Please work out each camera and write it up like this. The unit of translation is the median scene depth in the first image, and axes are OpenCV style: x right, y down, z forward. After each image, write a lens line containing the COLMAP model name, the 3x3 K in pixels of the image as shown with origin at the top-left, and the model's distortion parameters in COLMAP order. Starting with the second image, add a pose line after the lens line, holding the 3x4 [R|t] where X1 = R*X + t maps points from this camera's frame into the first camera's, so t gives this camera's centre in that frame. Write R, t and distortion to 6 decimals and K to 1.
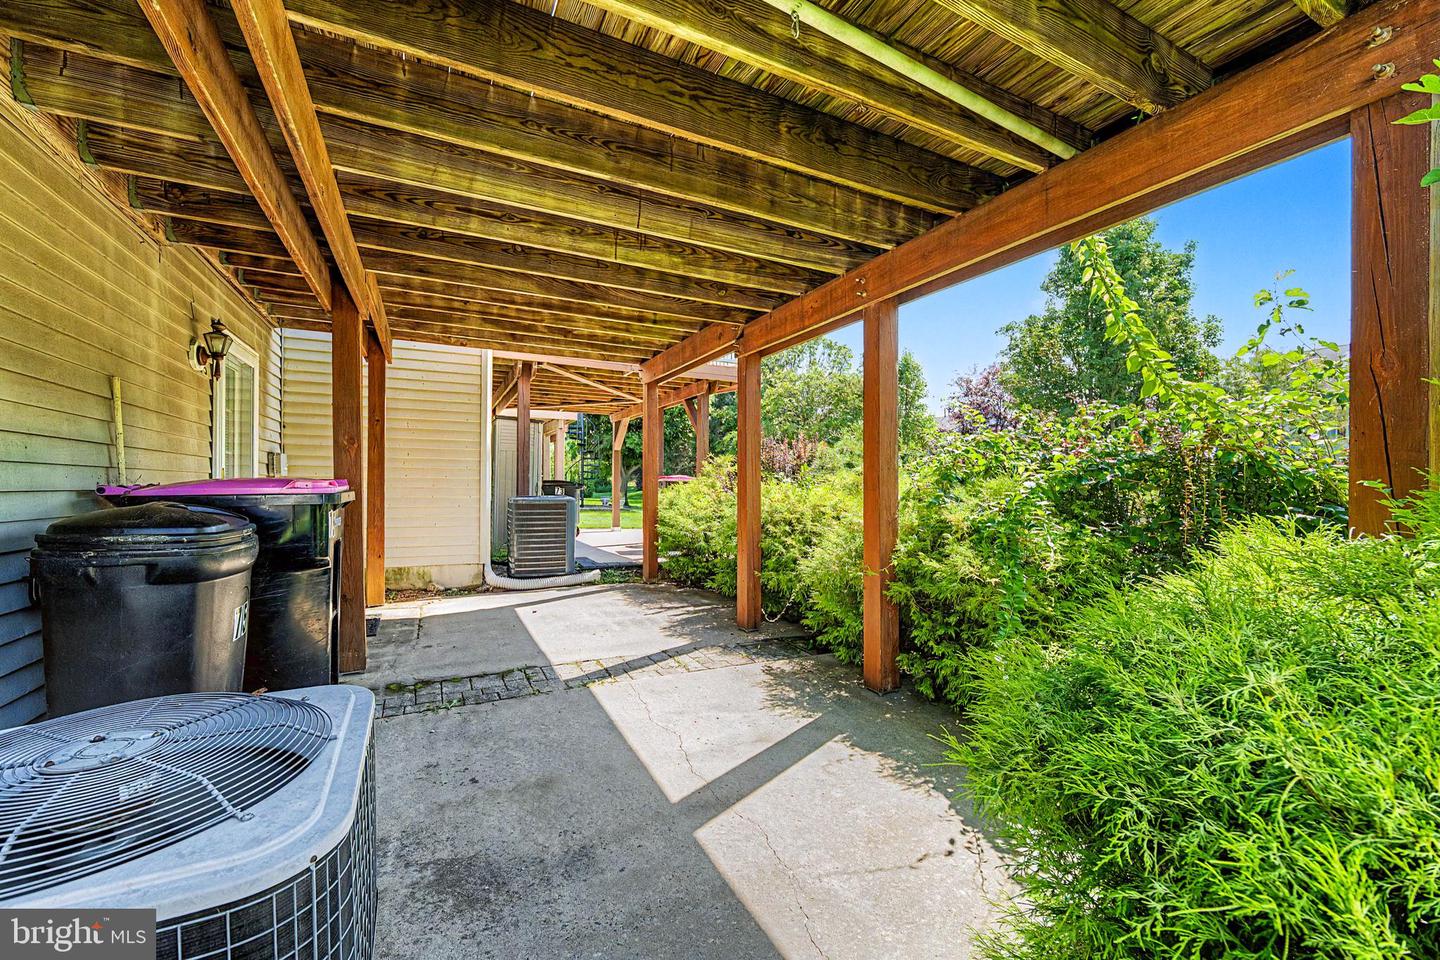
lens RADIAL K [[583.4, 0, 720.2], [0, 583.4, 486.2], [0, 0, 1]] dist [-0.009768, 0.000237]
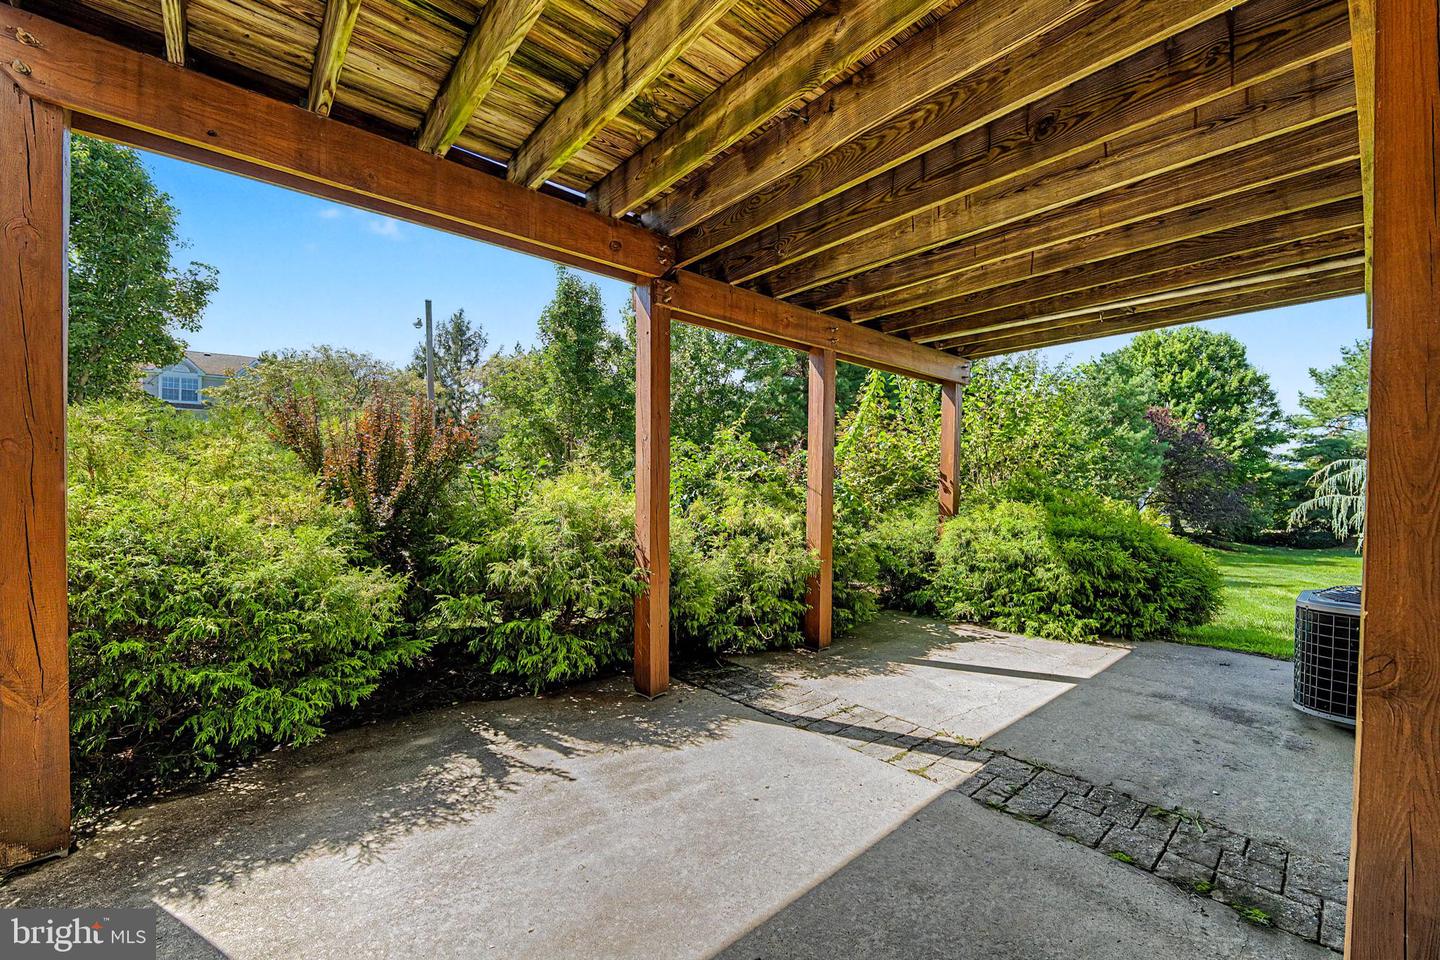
lens RADIAL K [[583.4, 0, 720.8], [0, 583.4, 484.5], [0, 0, 1]] dist [-0.009768, 0.000237]
pose [[-0.263411, -0.006363, 0.964663, -0.850142], [-0.010198, 0.999941, 0.003811, -0.009705], [-0.964630, -0.008834, -0.263461, 1.467546]]
